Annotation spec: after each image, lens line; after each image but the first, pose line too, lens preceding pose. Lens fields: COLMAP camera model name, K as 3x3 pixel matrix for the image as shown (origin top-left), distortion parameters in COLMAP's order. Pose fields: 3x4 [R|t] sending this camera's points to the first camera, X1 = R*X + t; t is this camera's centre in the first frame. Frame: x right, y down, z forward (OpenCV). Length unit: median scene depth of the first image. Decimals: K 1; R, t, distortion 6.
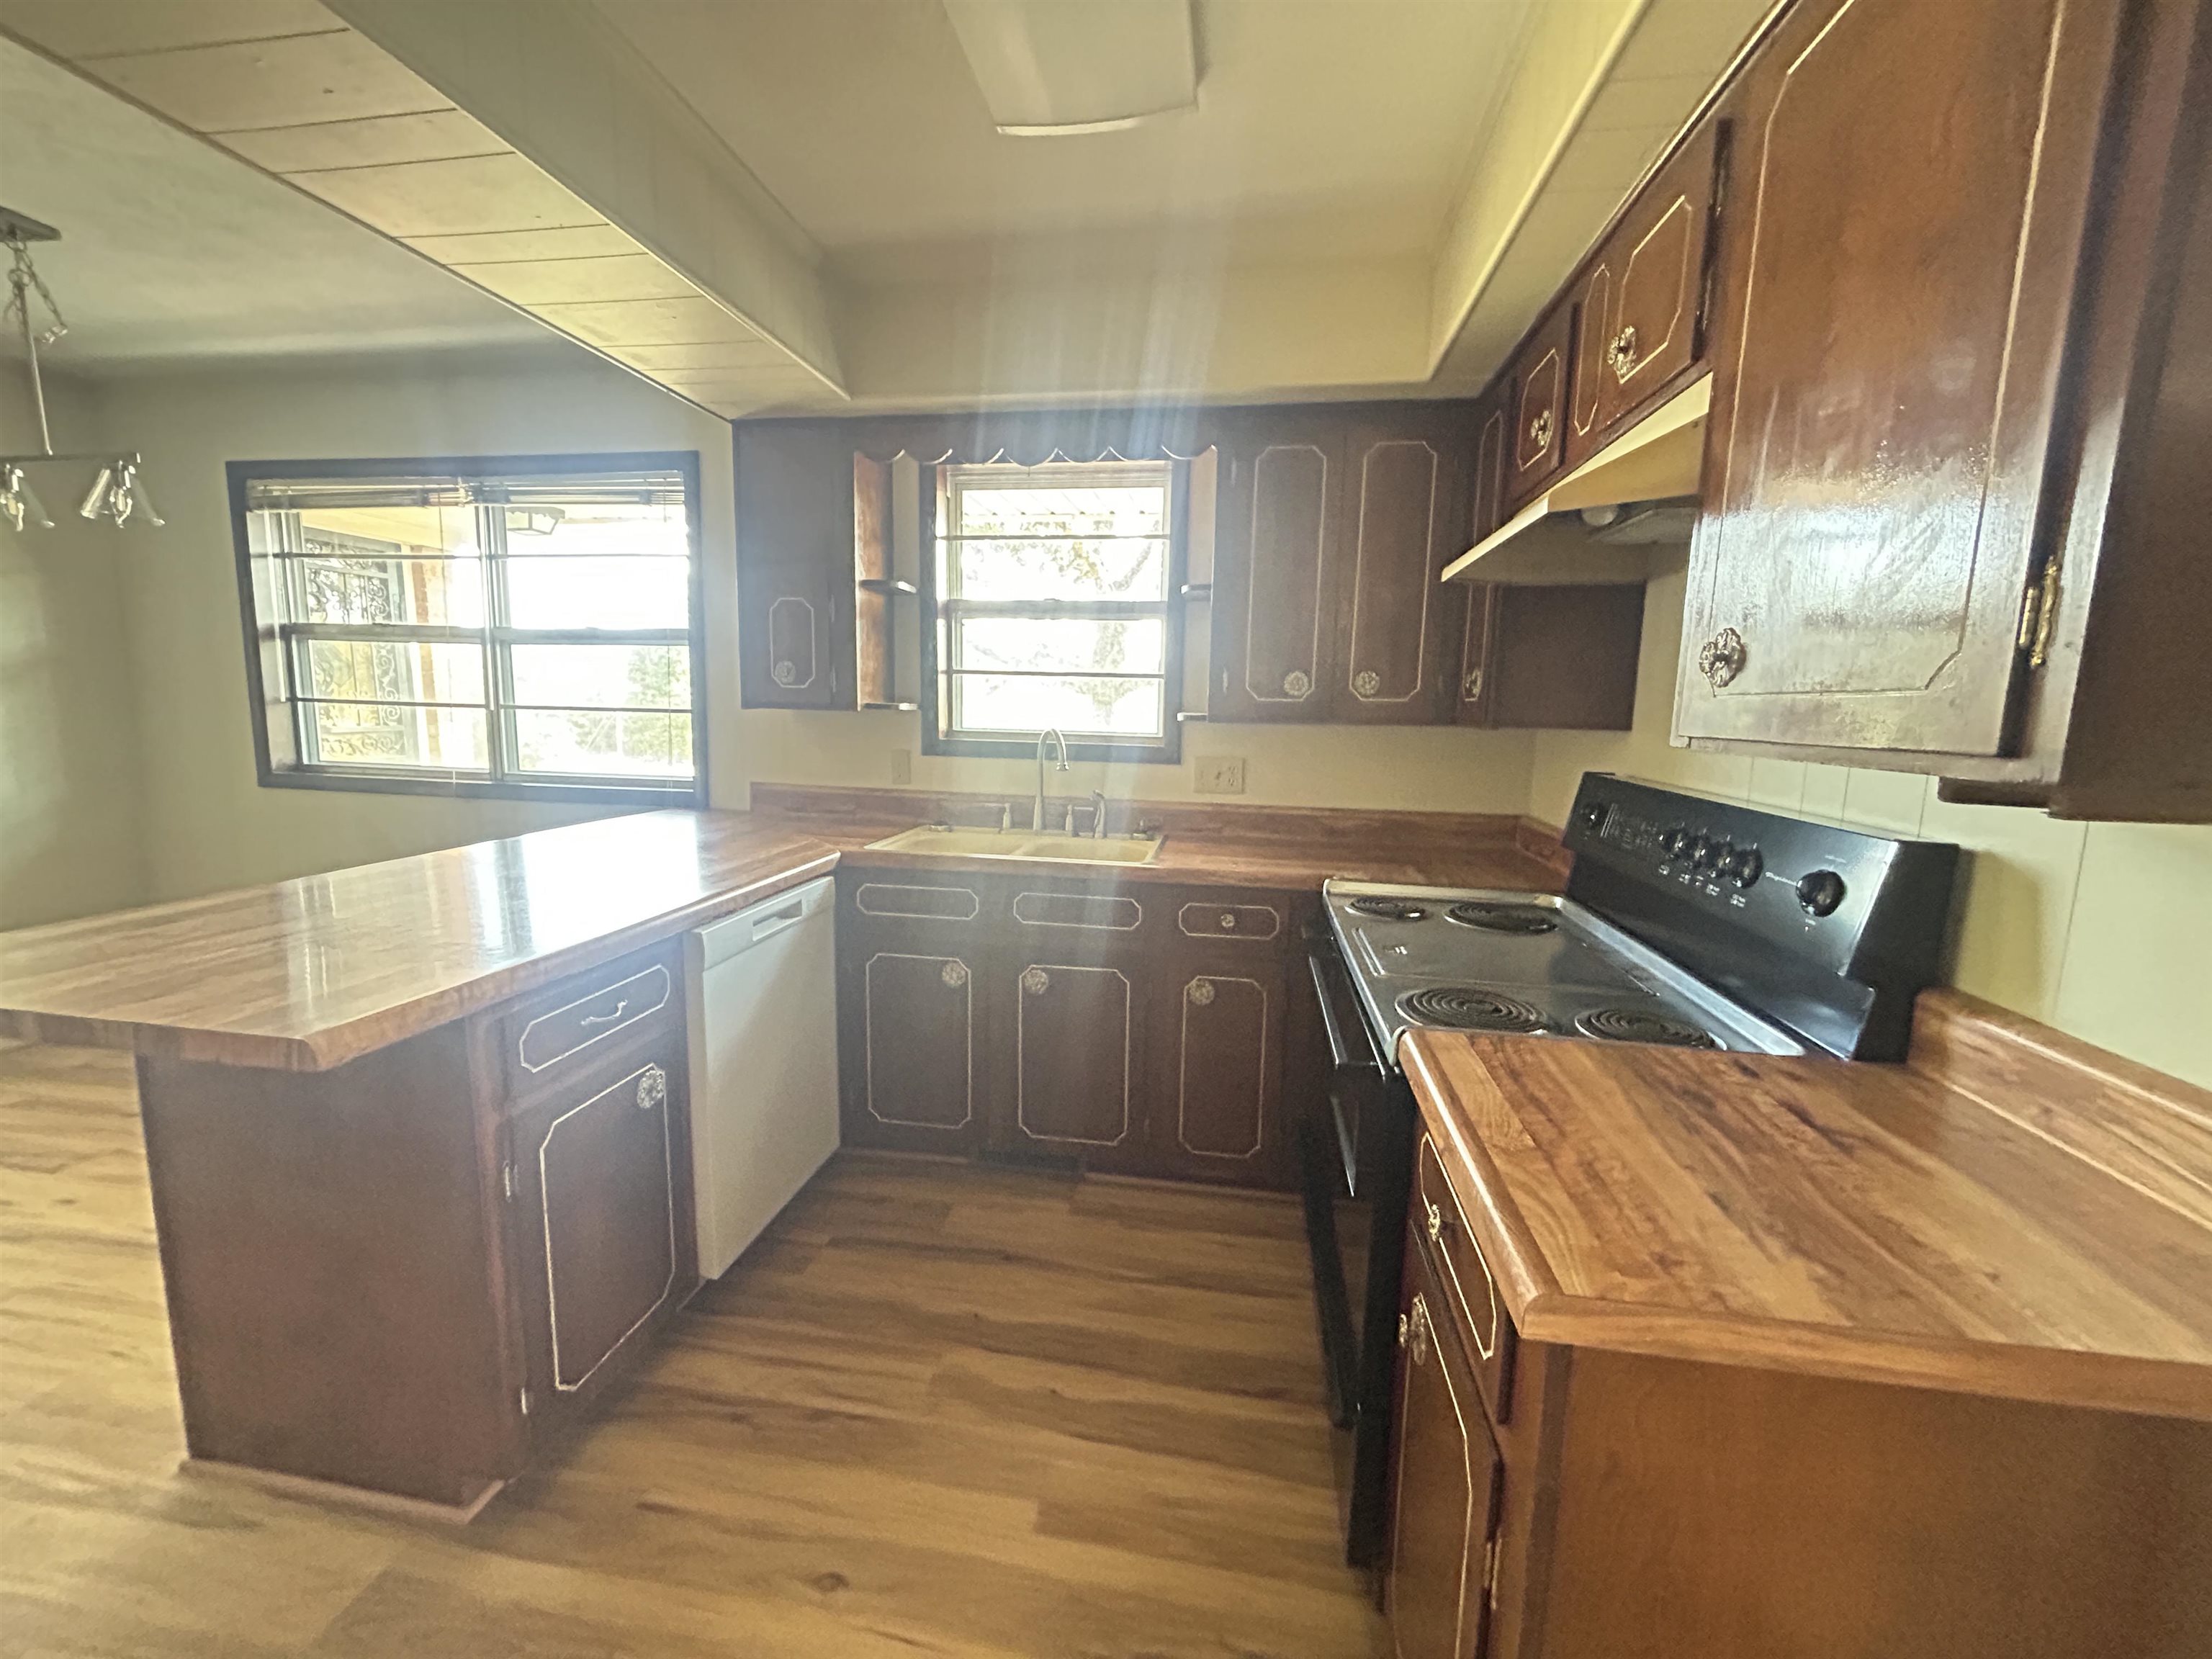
lens RADIAL K [[898.1, 0, 1104.6], [0, 898.1, 828.3], [0, 0, 1]] dist [0.003523, -0.001570]
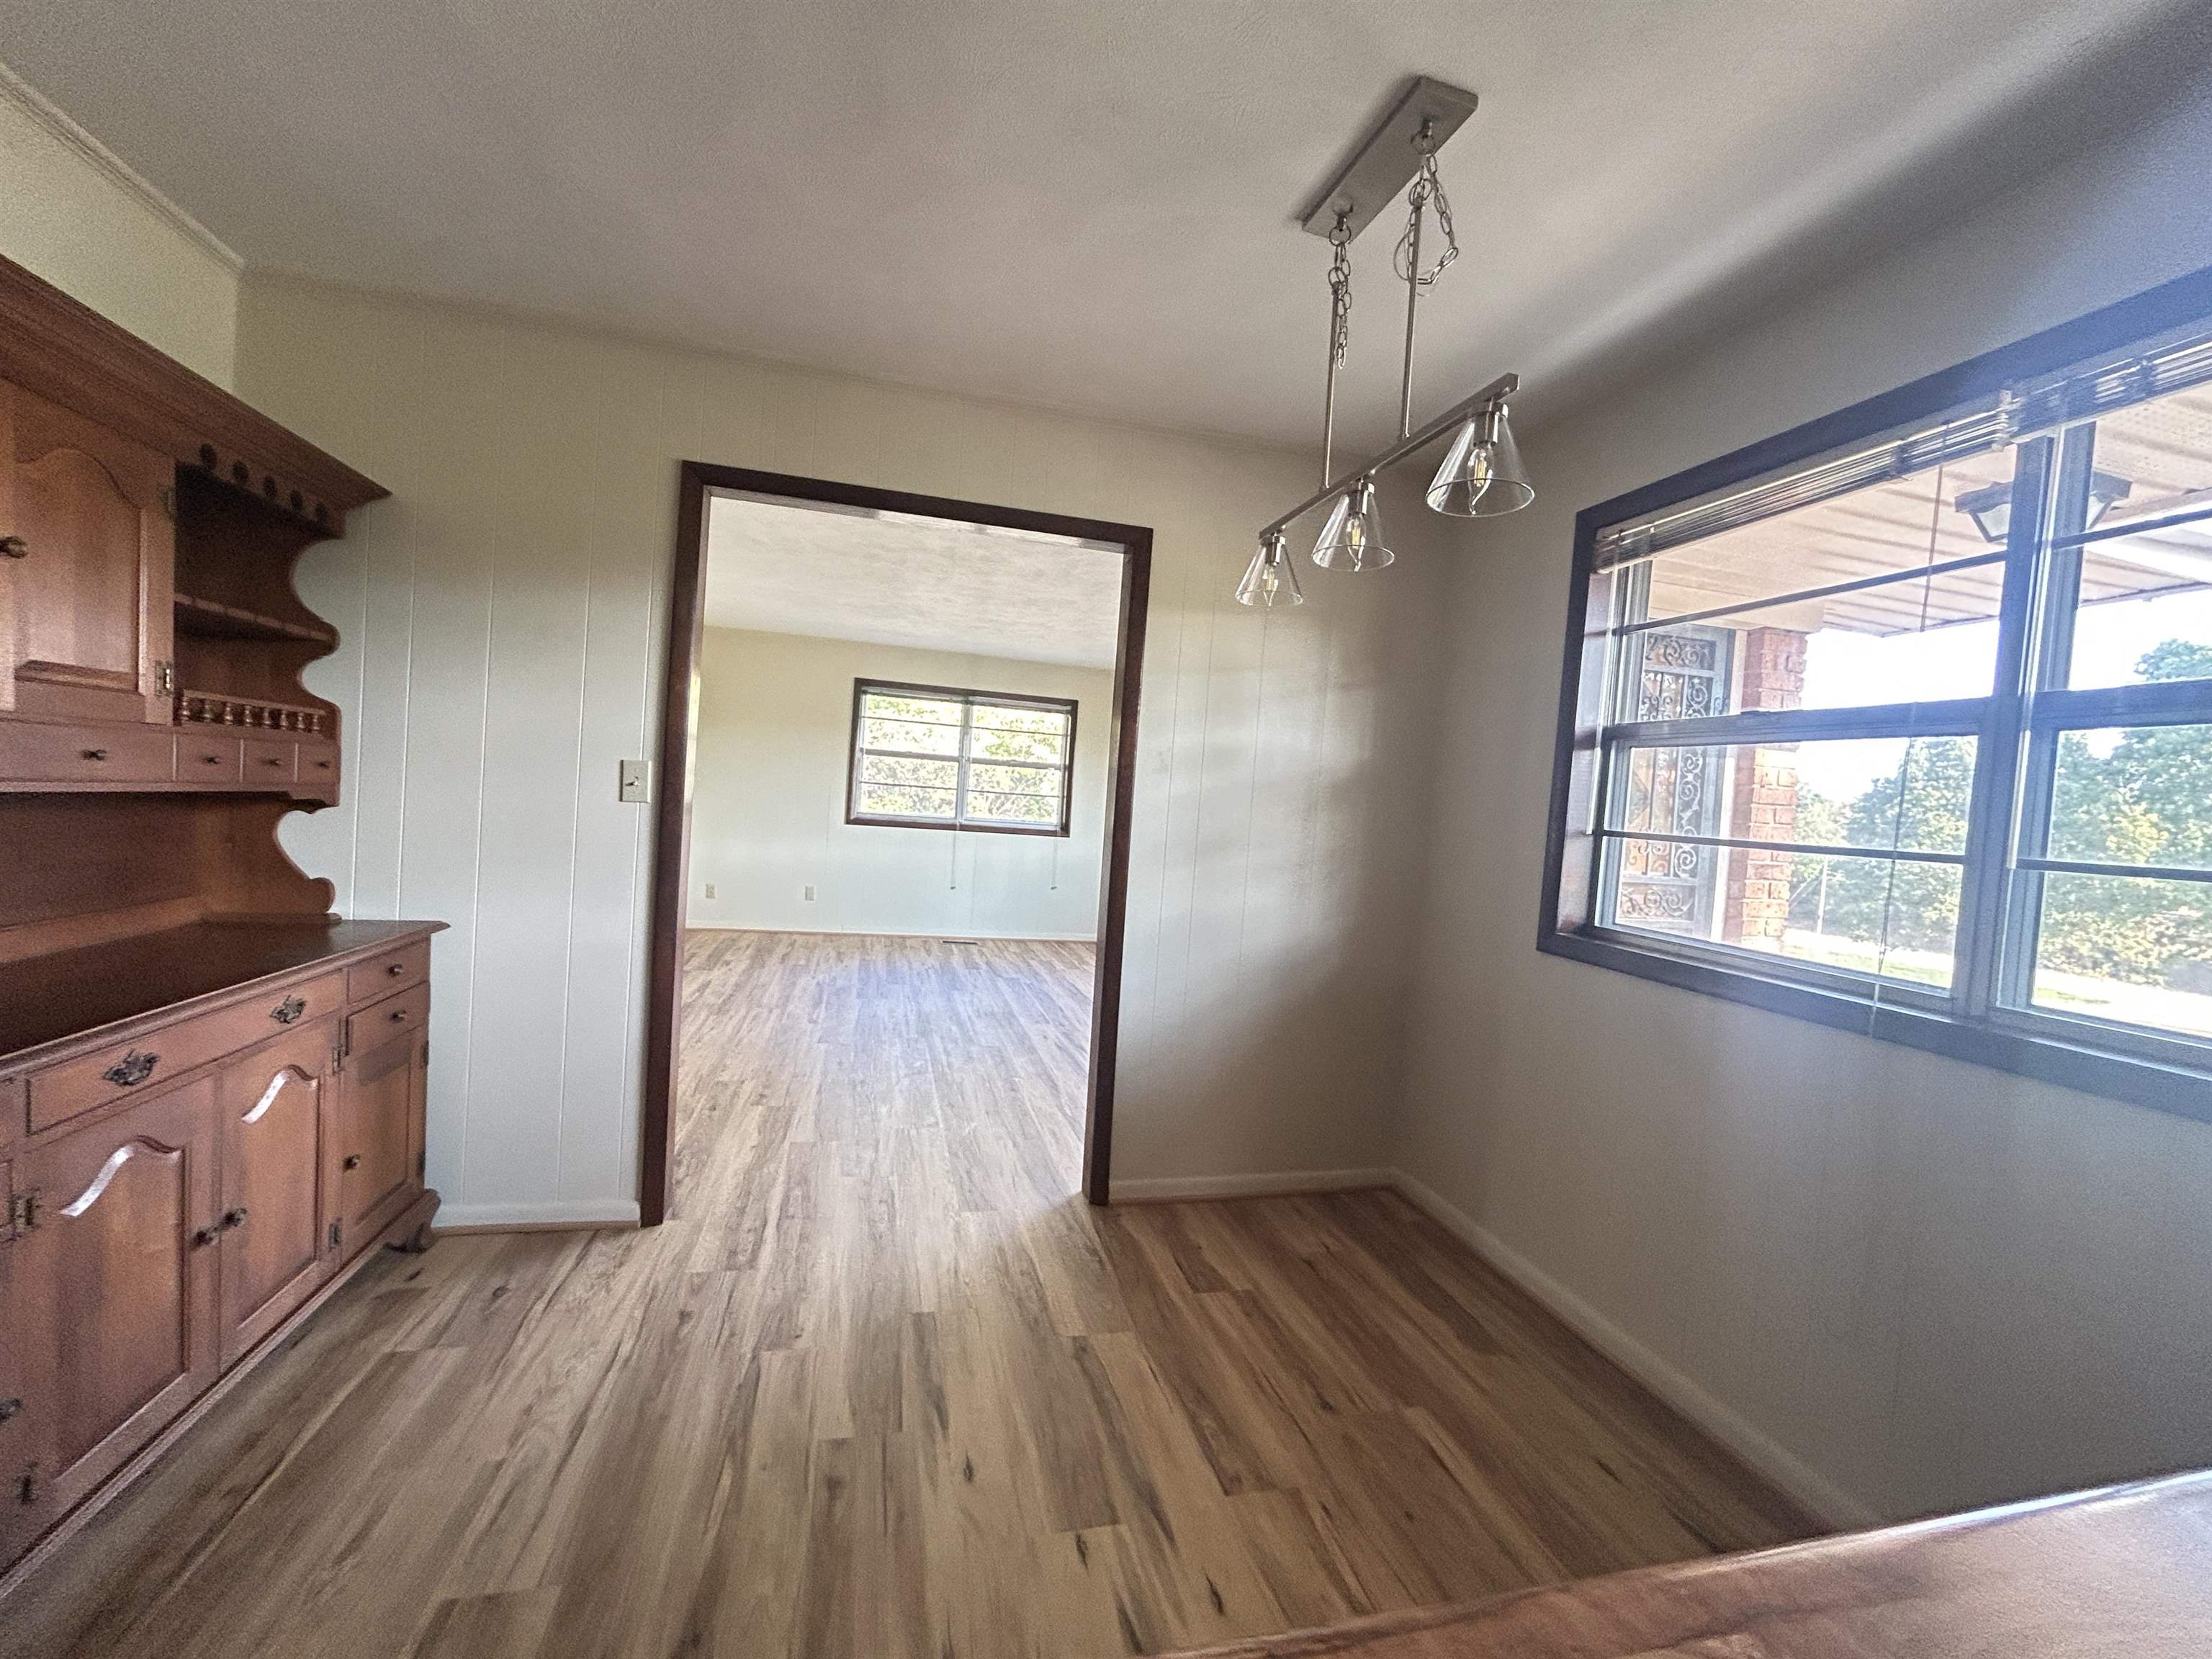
lens RADIAL K [[898.1, 0, 1097.0], [0, 898.1, 830.4], [0, 0, 1]] dist [0.003523, -0.001570]
pose [[0.391763, 0.033793, -0.919445, -0.471862], [-0.188917, 0.980987, -0.044440, -0.046785], [0.900462, 0.191109, 0.390698, 0.432570]]
